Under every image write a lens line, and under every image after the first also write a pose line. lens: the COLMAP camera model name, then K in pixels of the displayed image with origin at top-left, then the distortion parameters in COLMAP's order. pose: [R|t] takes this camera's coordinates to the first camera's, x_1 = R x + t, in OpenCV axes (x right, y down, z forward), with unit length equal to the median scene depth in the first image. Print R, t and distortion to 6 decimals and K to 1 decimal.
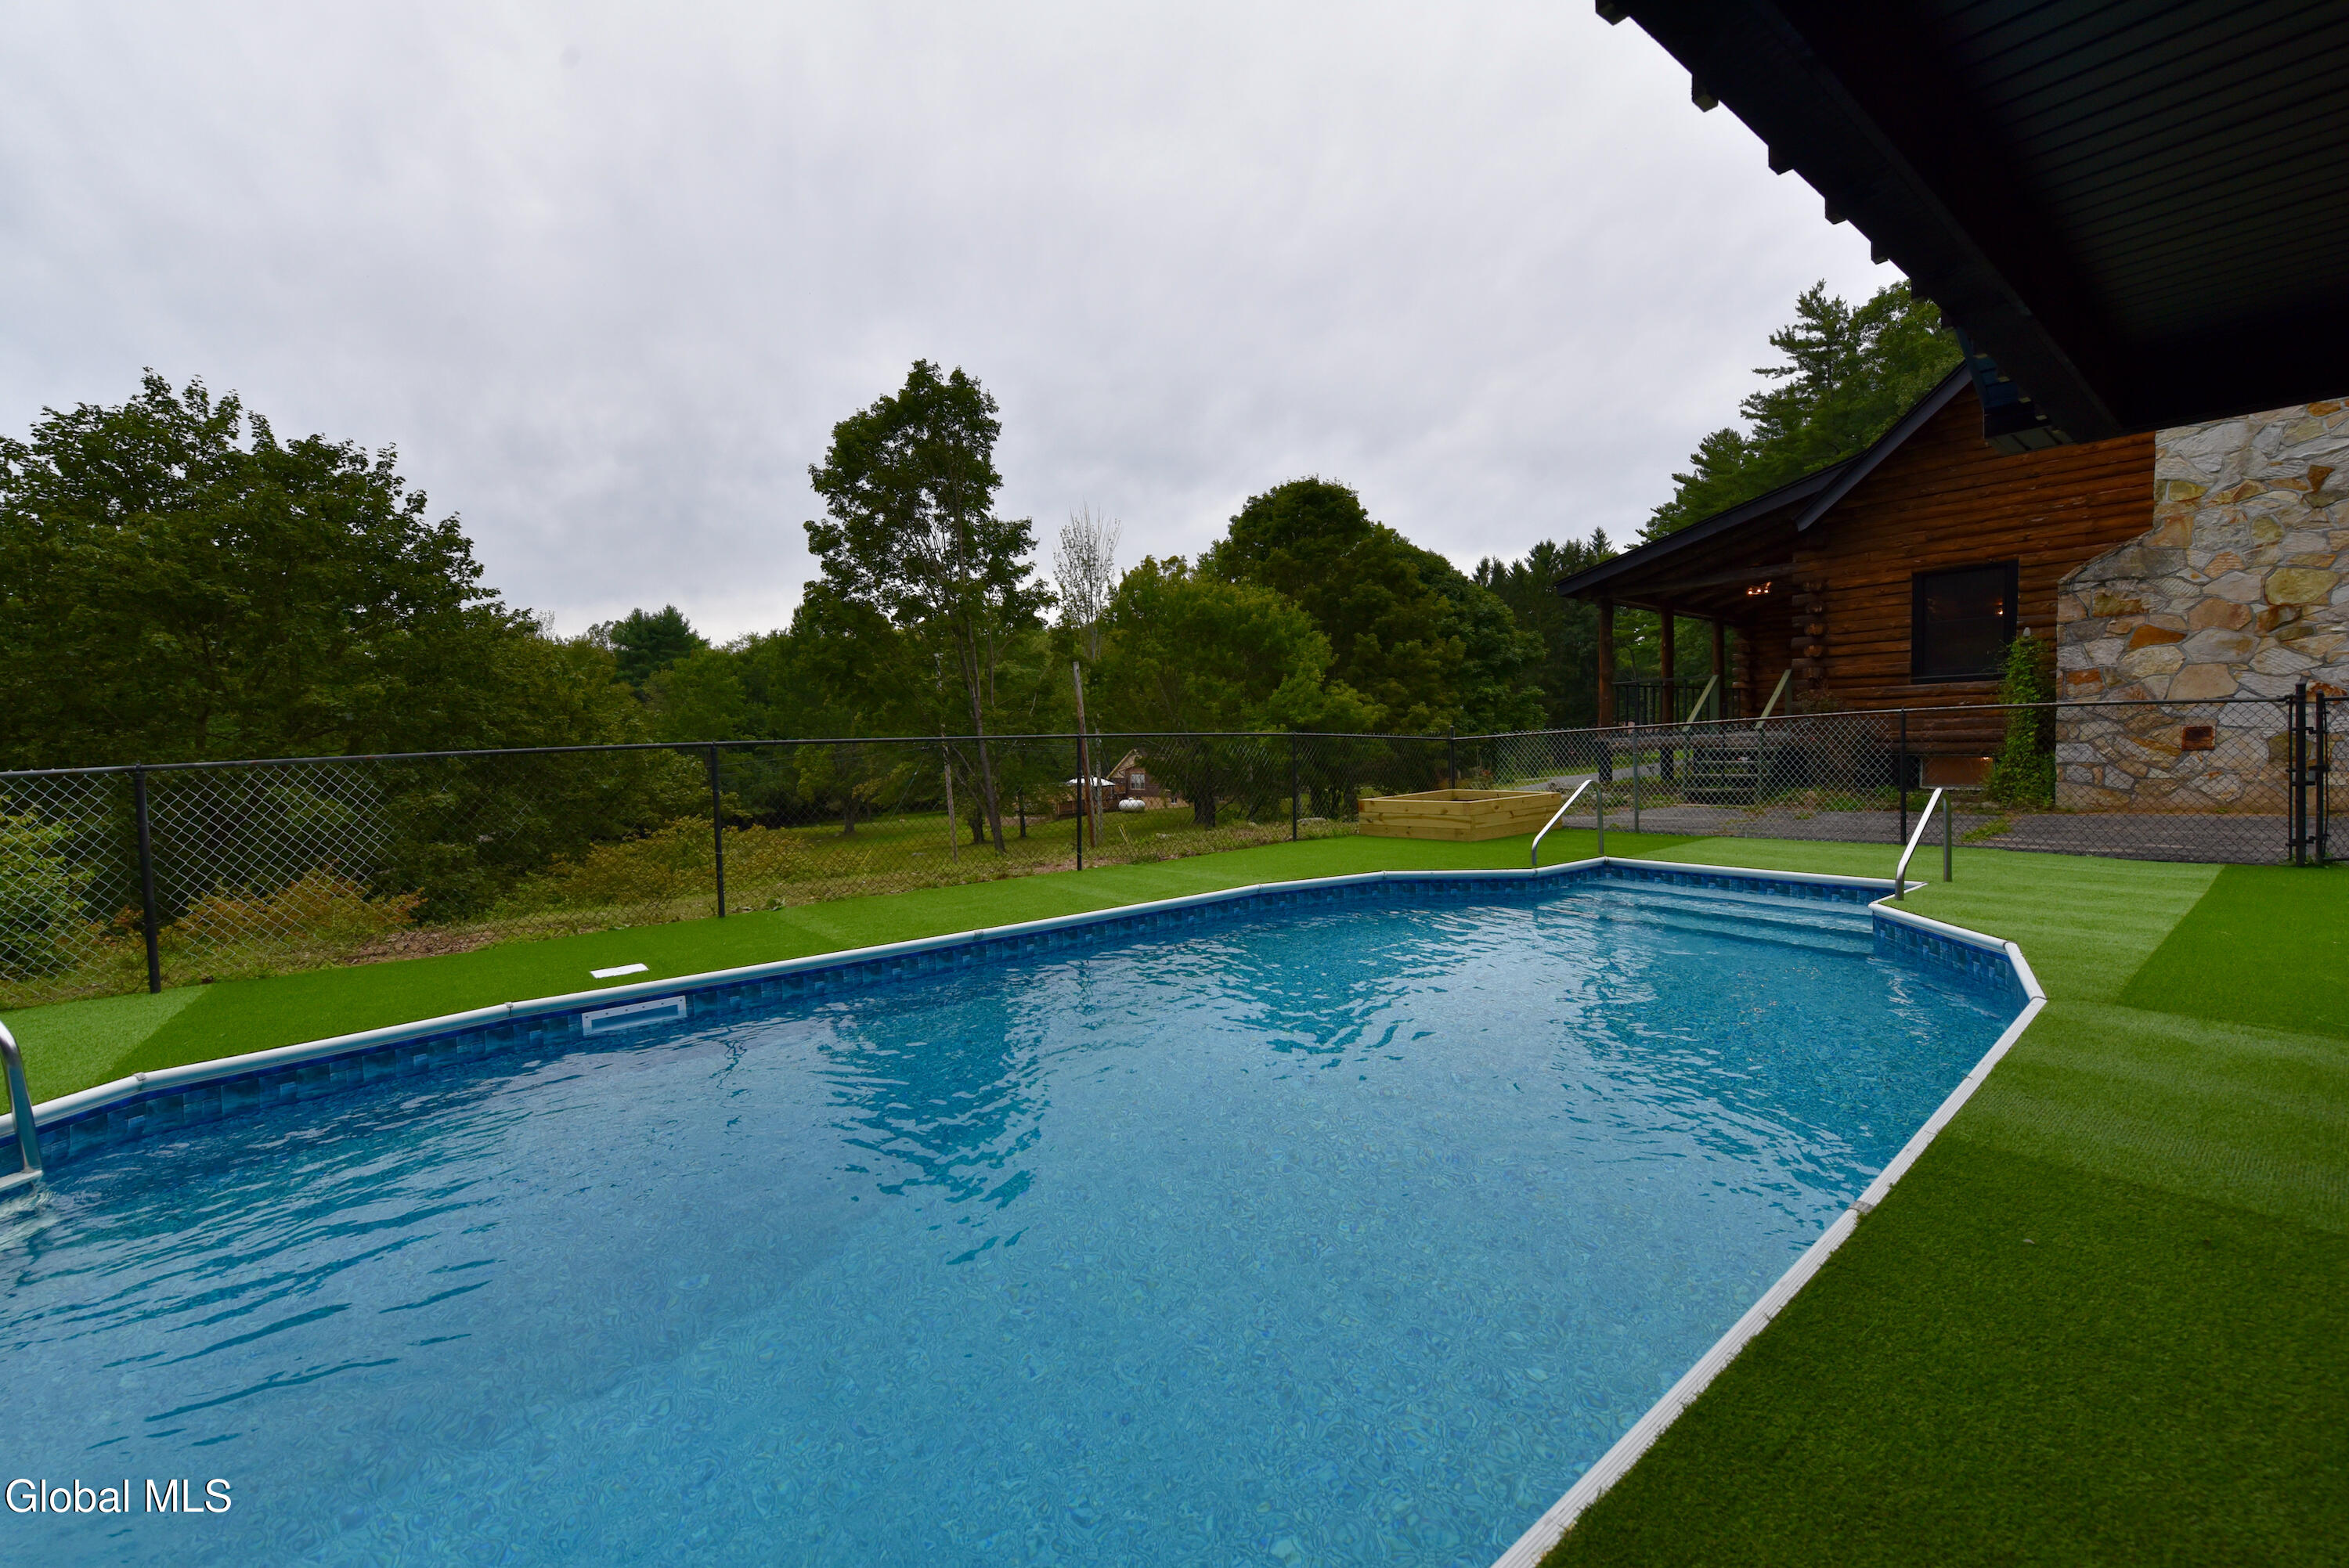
lens RADIAL K [[966.8, 0, 1137.8], [0, 966.8, 789.4], [0, 0, 1]] dist [-0.017687, -0.000400]
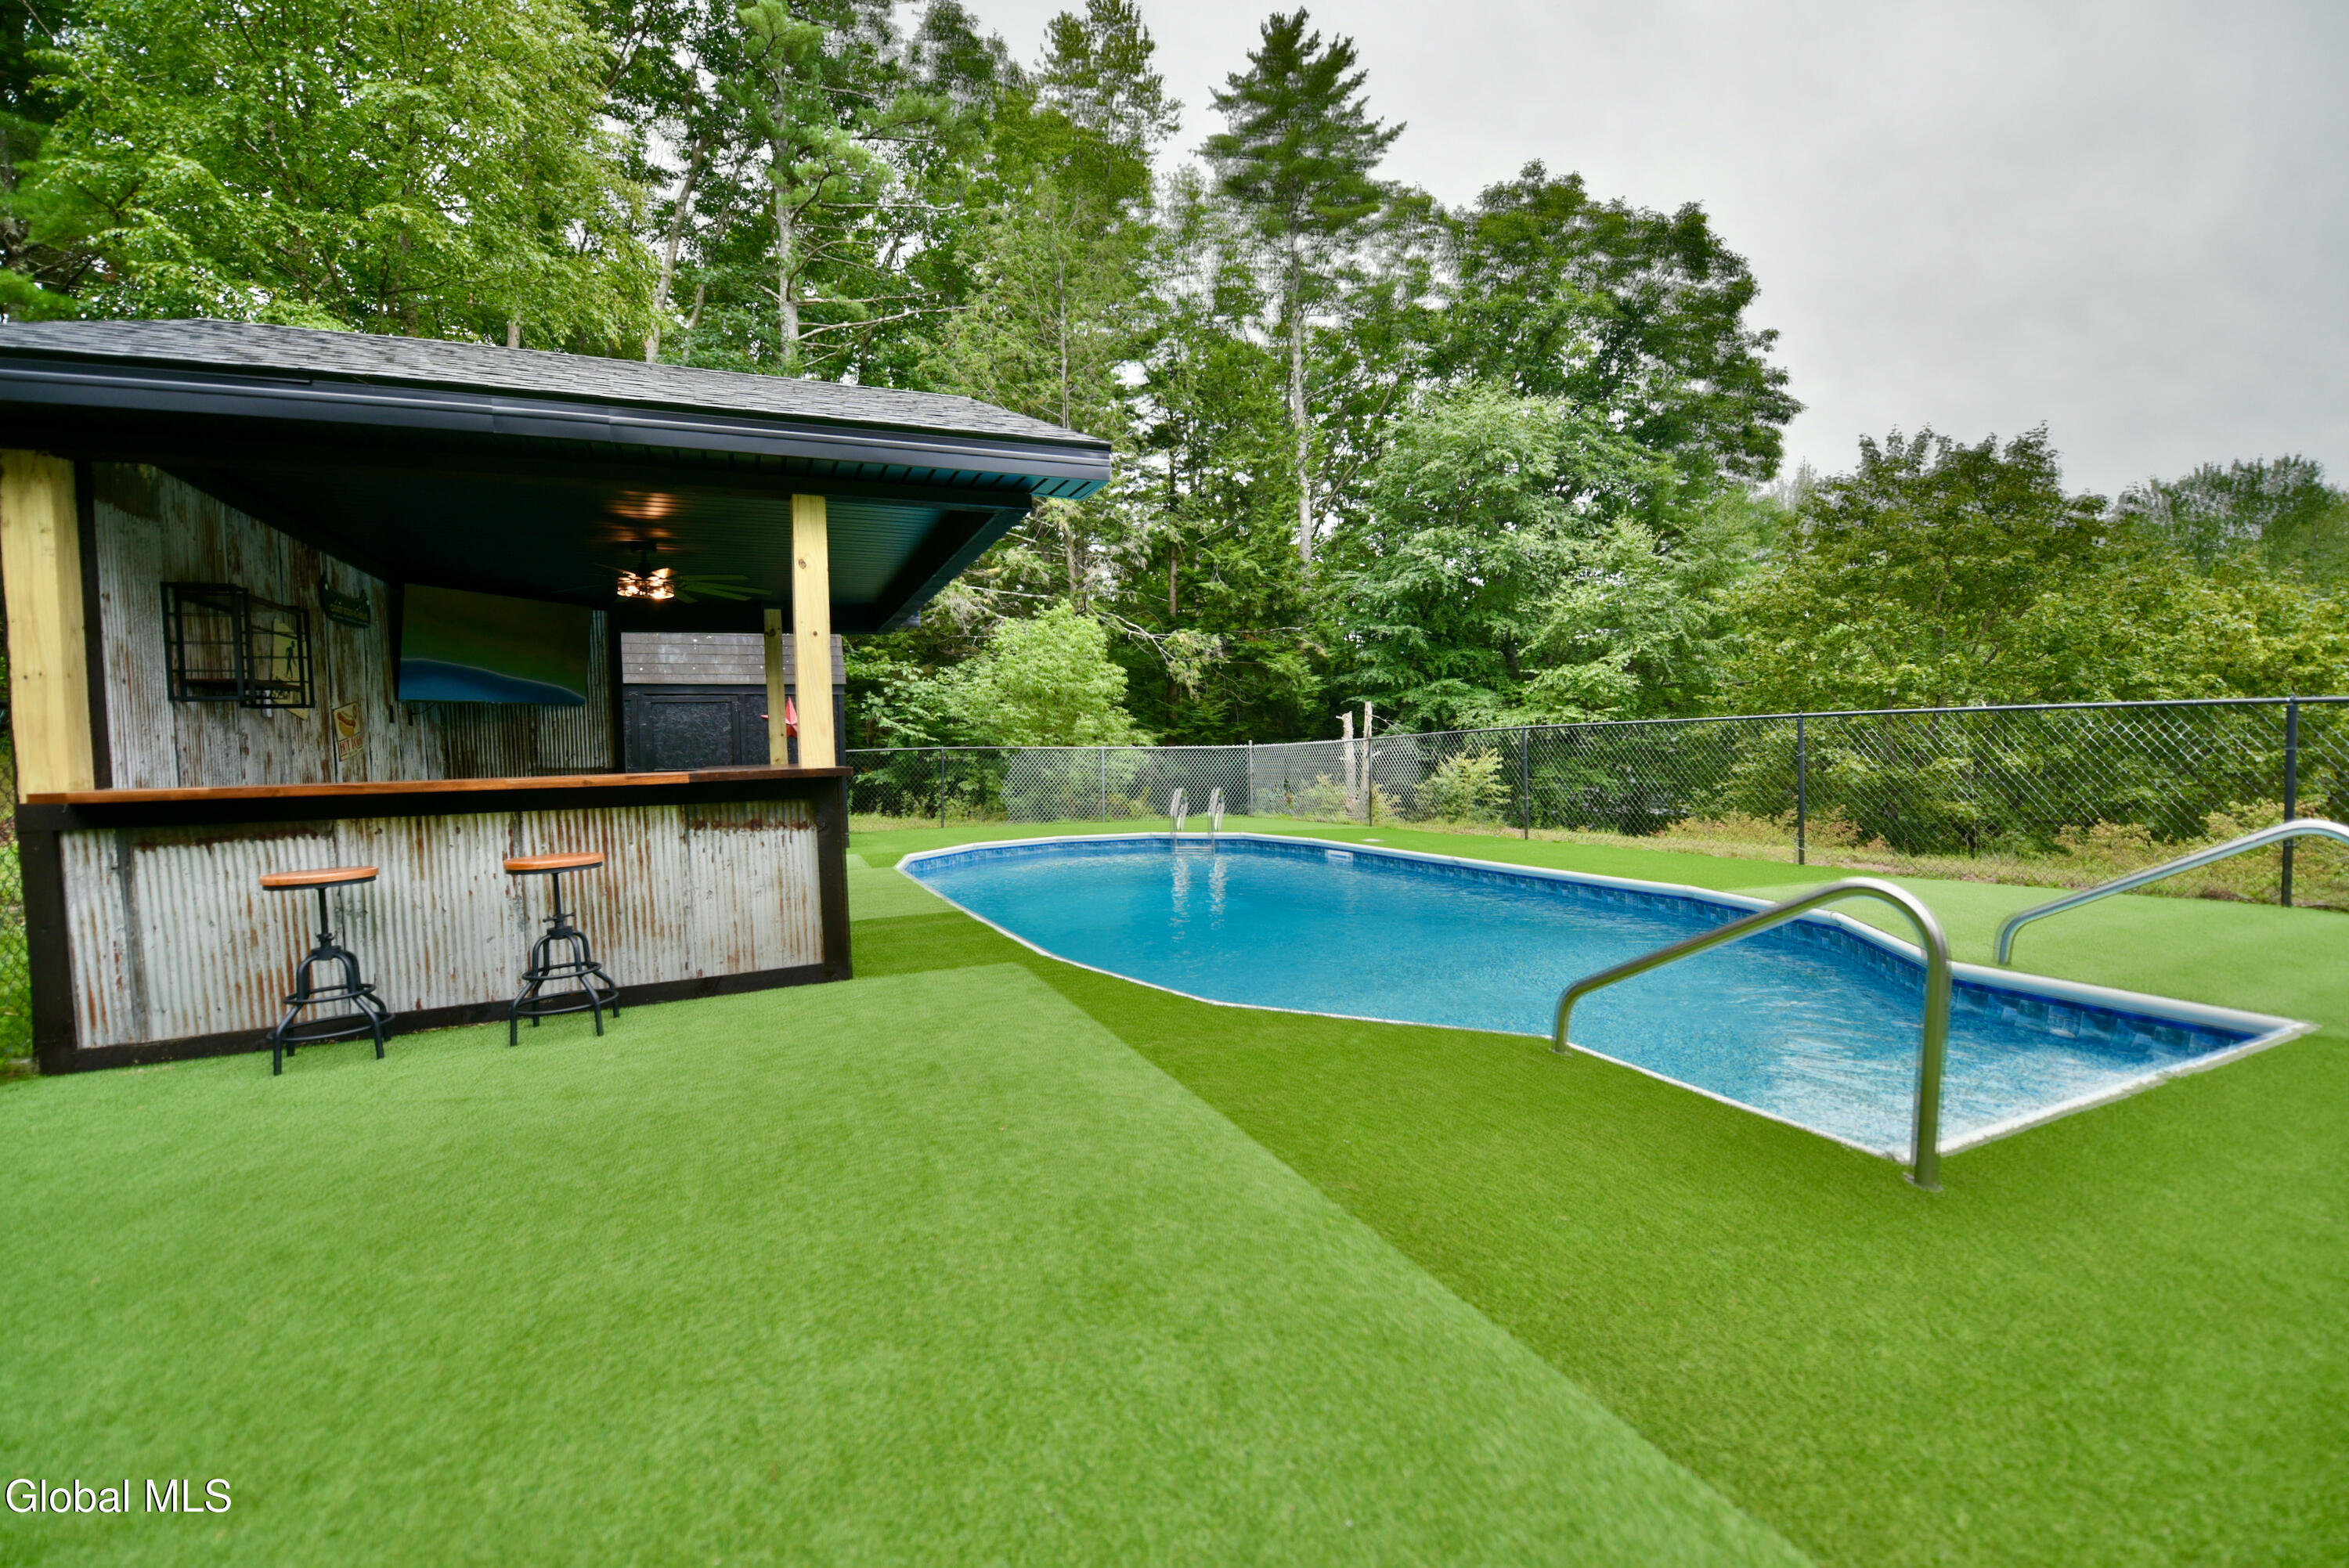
lens RADIAL K [[966.8, 0, 1137.8], [0, 966.8, 789.4], [0, 0, 1]] dist [-0.017687, -0.000400]
pose [[-0.262628, 0.070552, -0.962314, 0.654298], [-0.018056, 0.996789, 0.078008, -0.031459], [0.964728, 0.037863, -0.260510, 0.430585]]
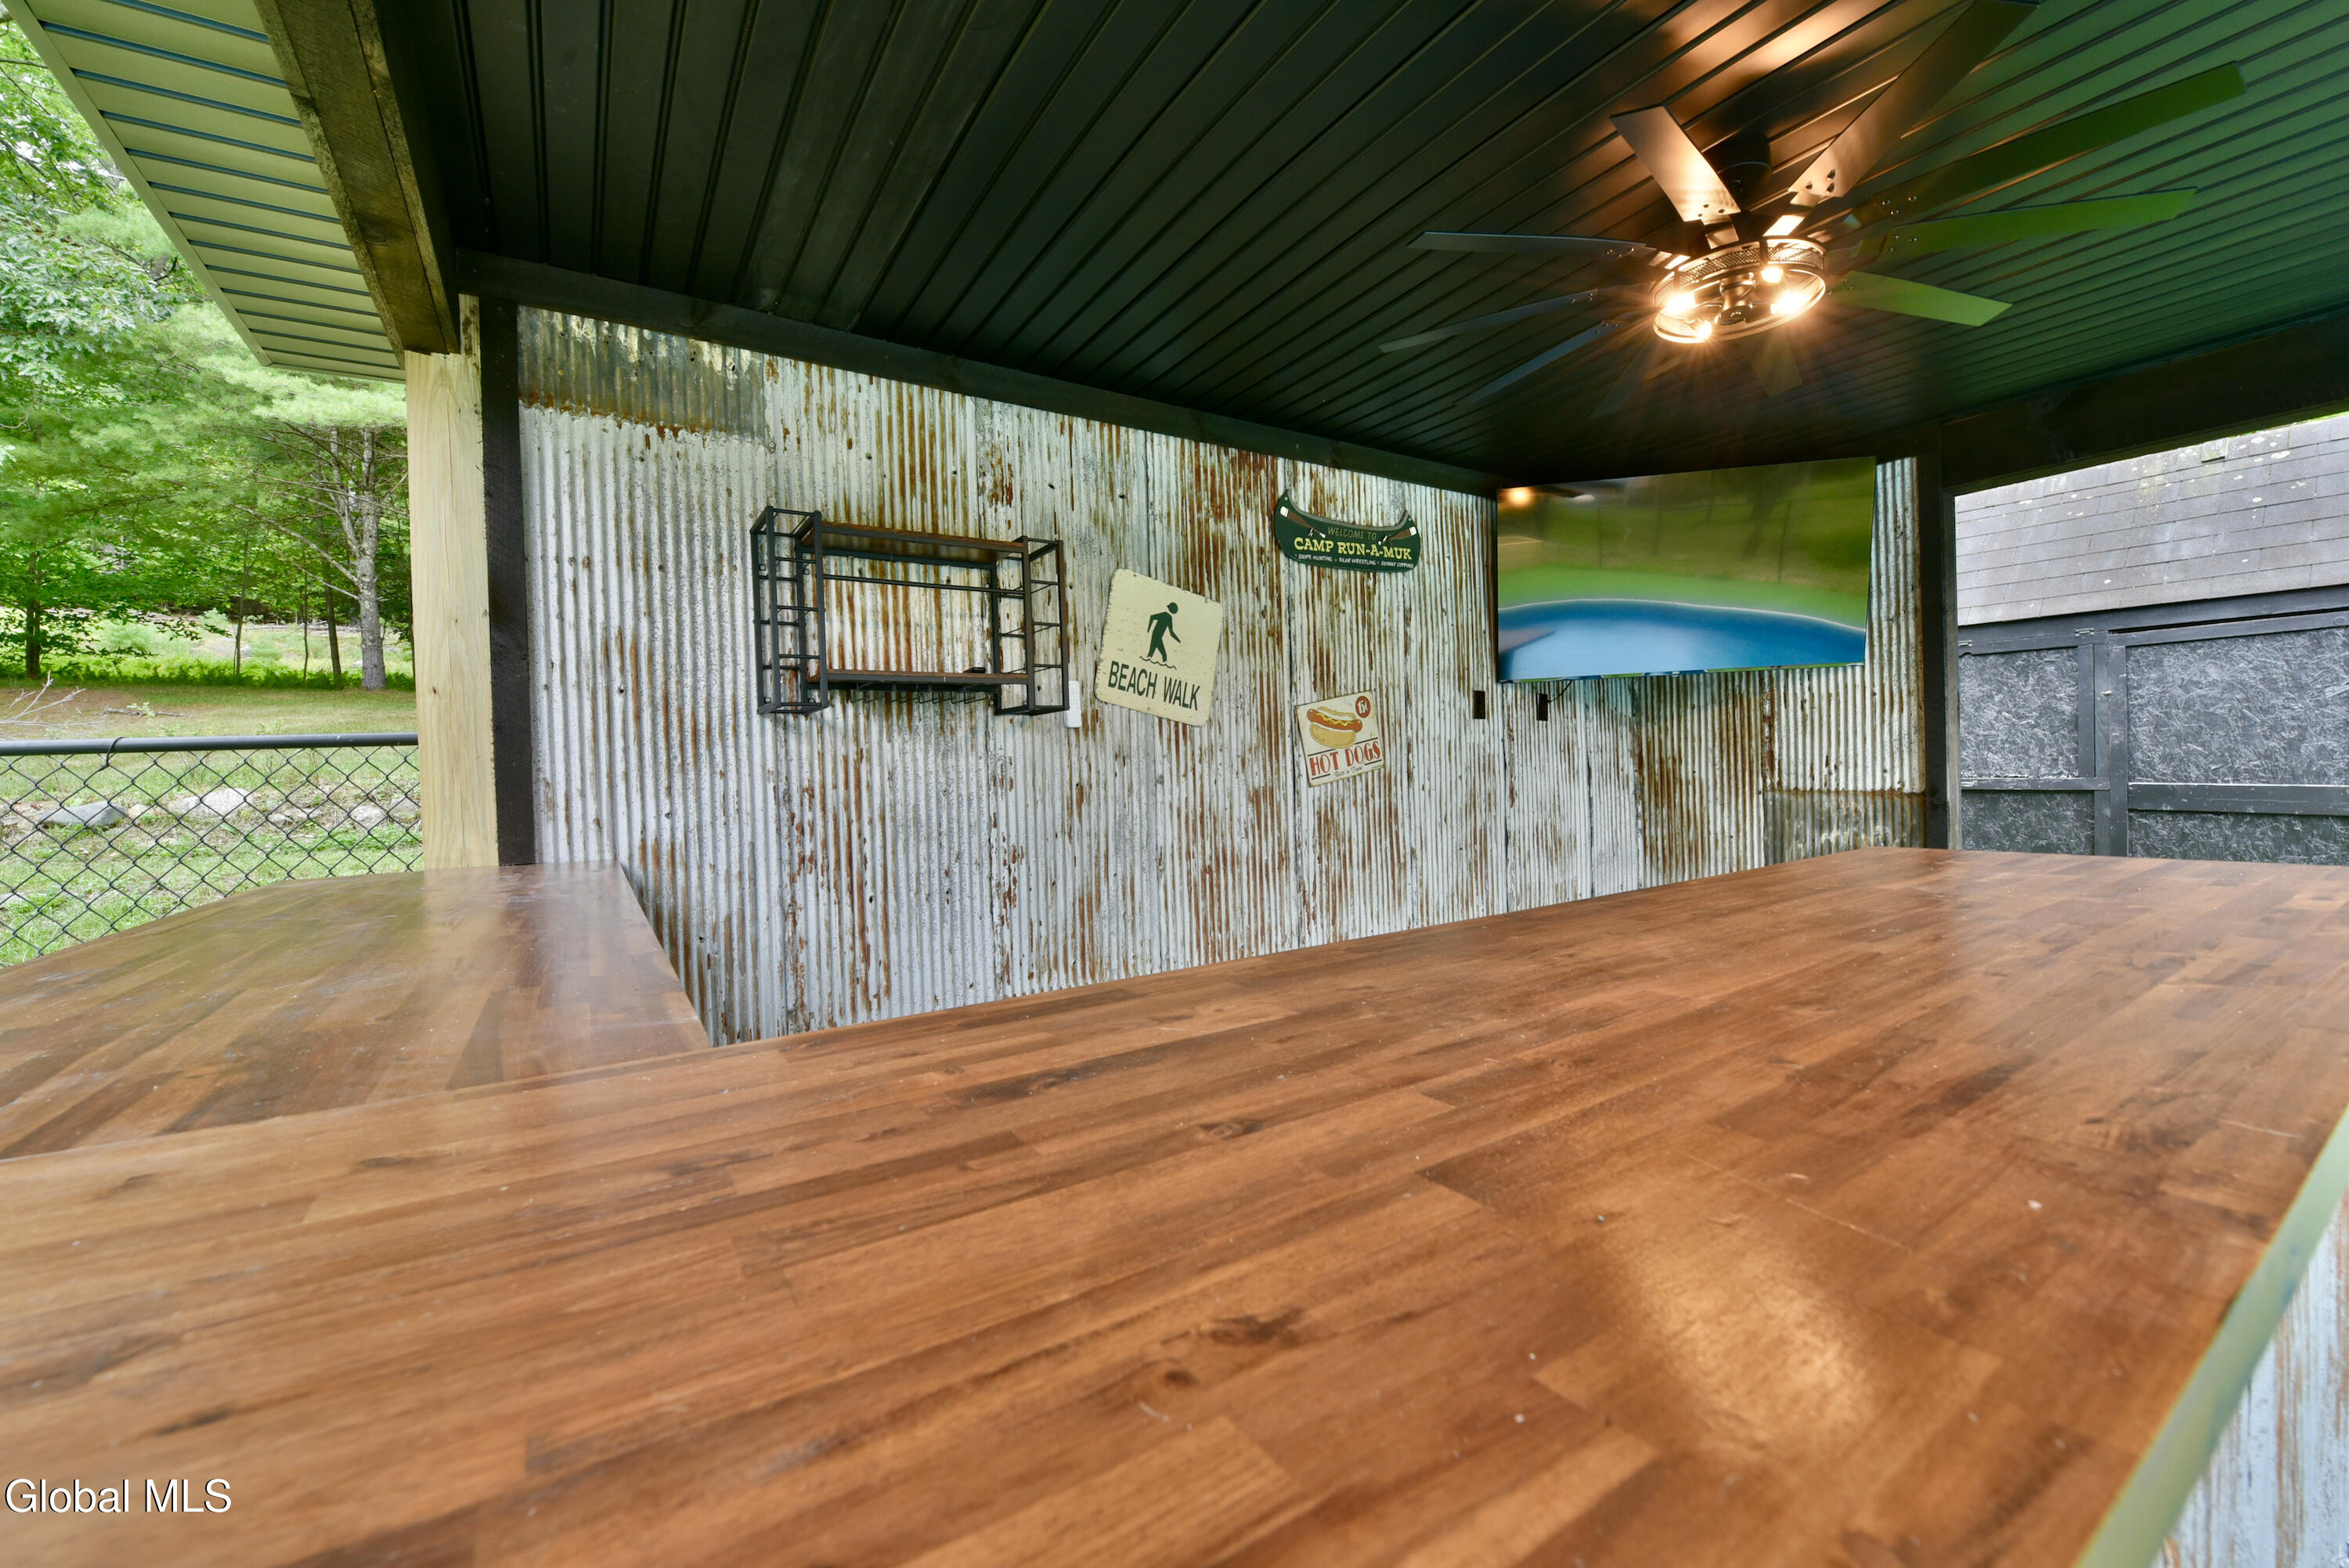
lens RADIAL K [[951.4, 0, 1174.4], [0, 951.4, 790.4], [0, 0, 1]] dist [-0.019066, -0.001114]
pose [[-0.994753, 0.049508, 0.089524, 0.353308], [0.055692, 0.996133, 0.067947, -0.023382], [-0.085814, 0.072576, -0.993664, 0.248231]]
